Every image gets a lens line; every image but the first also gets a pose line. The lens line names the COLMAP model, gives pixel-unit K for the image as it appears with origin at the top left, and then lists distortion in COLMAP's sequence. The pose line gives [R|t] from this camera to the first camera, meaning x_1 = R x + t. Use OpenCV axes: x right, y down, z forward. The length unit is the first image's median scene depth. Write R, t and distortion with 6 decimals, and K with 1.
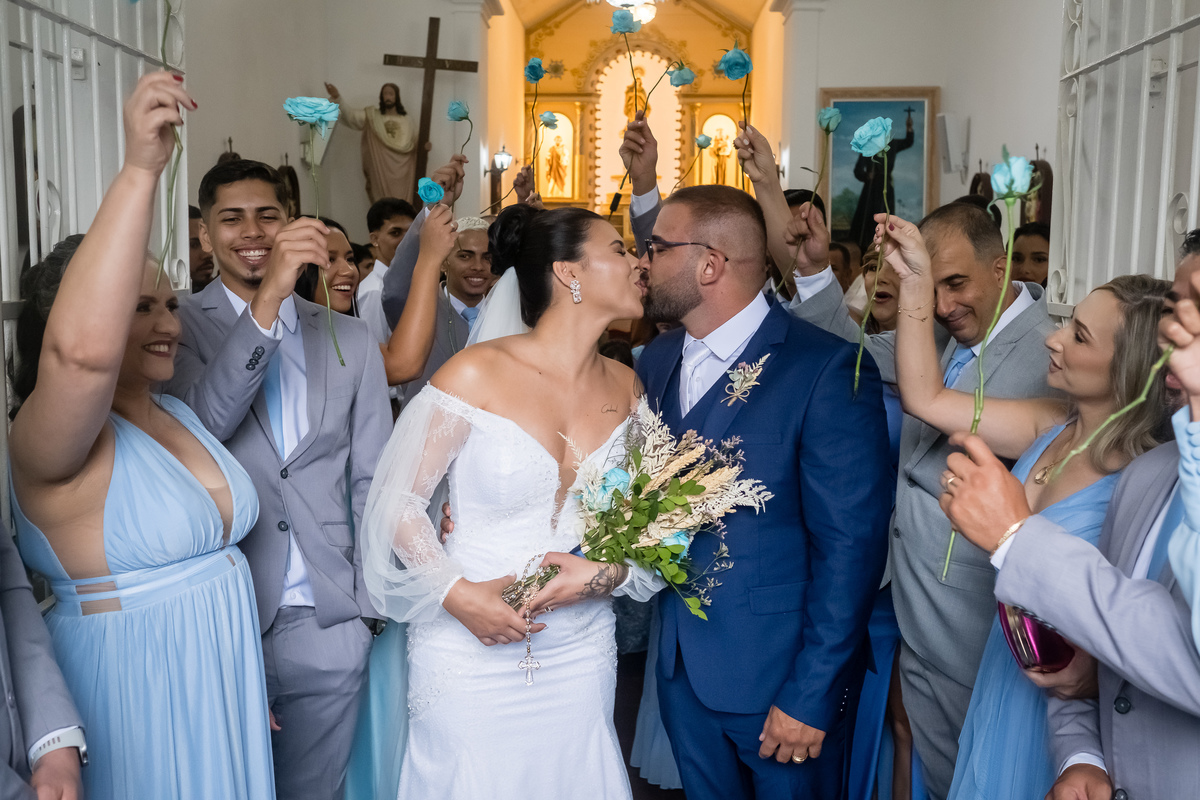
lens RADIAL K [[1537.7, 0, 600.0], [0, 1537.7, 400.0], [0, 0, 1]] dist [0.023548, -0.019196]
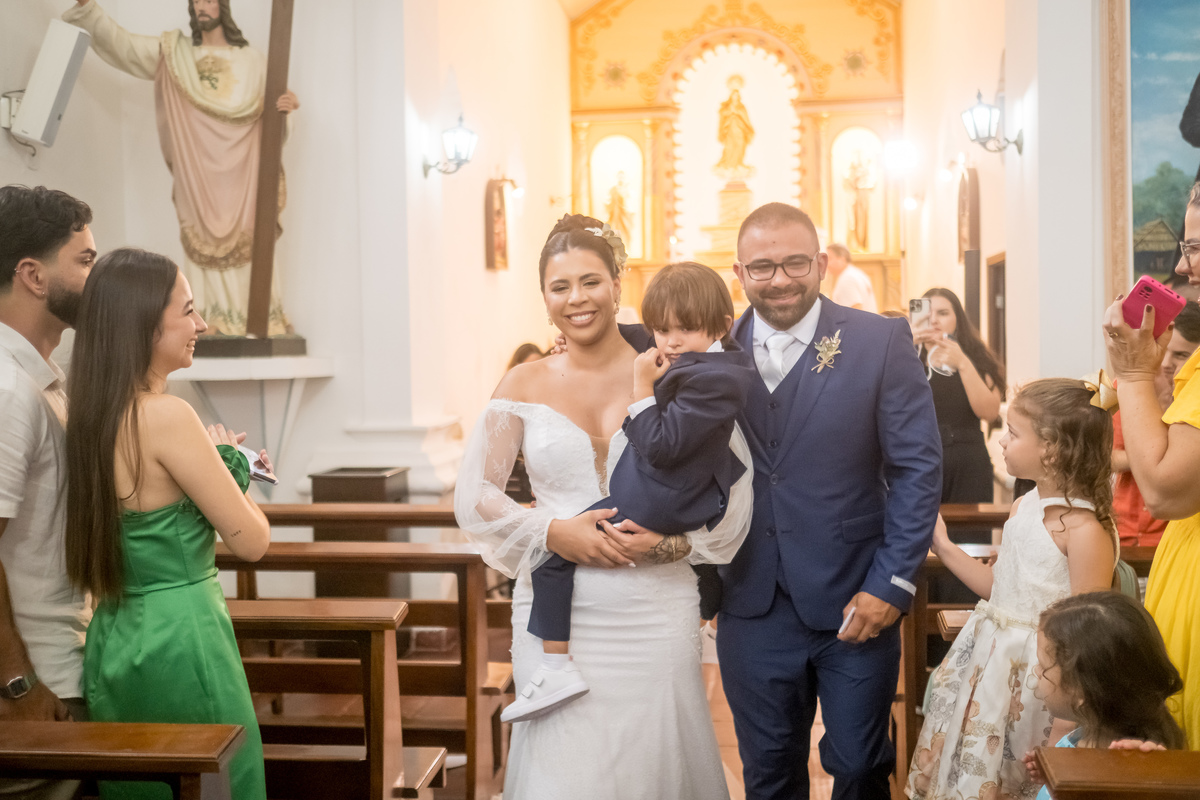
lens RADIAL K [[1537.7, 0, 600.0], [0, 1537.7, 400.0], [0, 0, 1]] dist [0.023548, -0.019196]
pose [[0.996903, -0.022350, -0.075403, 0.013710], [0.017231, 0.997545, -0.067871, -0.022626], [0.076734, 0.066361, 0.994841, 0.325689]]
